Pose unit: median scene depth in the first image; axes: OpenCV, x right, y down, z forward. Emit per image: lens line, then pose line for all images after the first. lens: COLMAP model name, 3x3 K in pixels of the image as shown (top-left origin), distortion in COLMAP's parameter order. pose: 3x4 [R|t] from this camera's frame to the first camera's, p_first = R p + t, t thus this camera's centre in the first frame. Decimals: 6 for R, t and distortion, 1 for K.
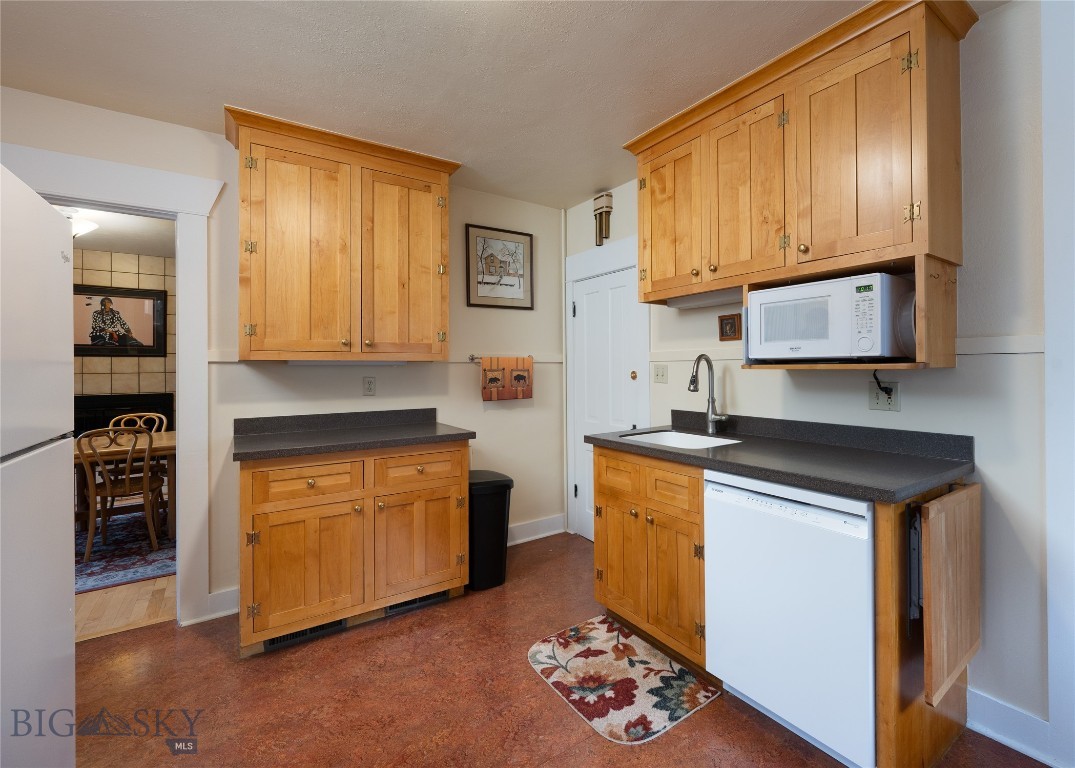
lens RADIAL K [[497.2, 0, 576.0], [0, 497.2, 363.0], [0, 0, 1]] dist [-0.001556, -0.000171]
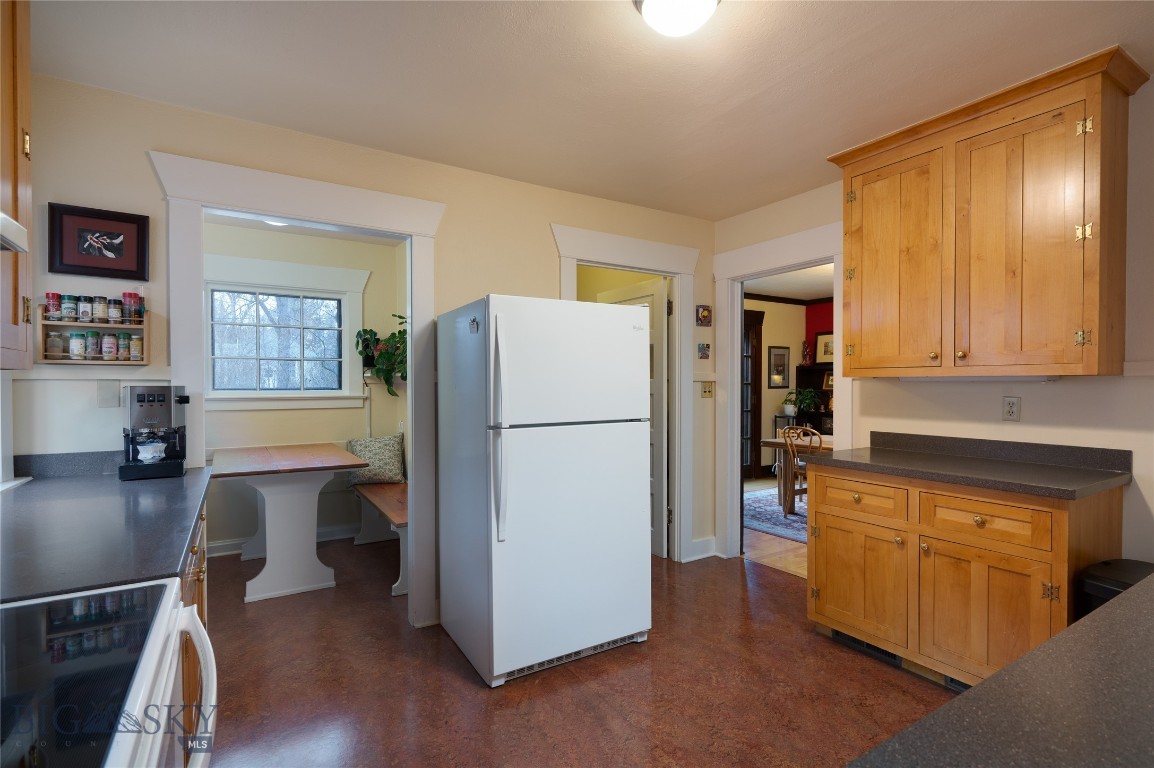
lens RADIAL K [[549.3, 0, 577.0], [0, 549.3, 384.0], [0, 0, 1]] dist [-0.000088, 0.000154]
pose [[-0.085086, 0.007706, -0.996344, 0.724162], [0.011928, 0.999906, 0.006715, -0.007208], [0.996302, -0.011313, -0.085169, 0.597140]]
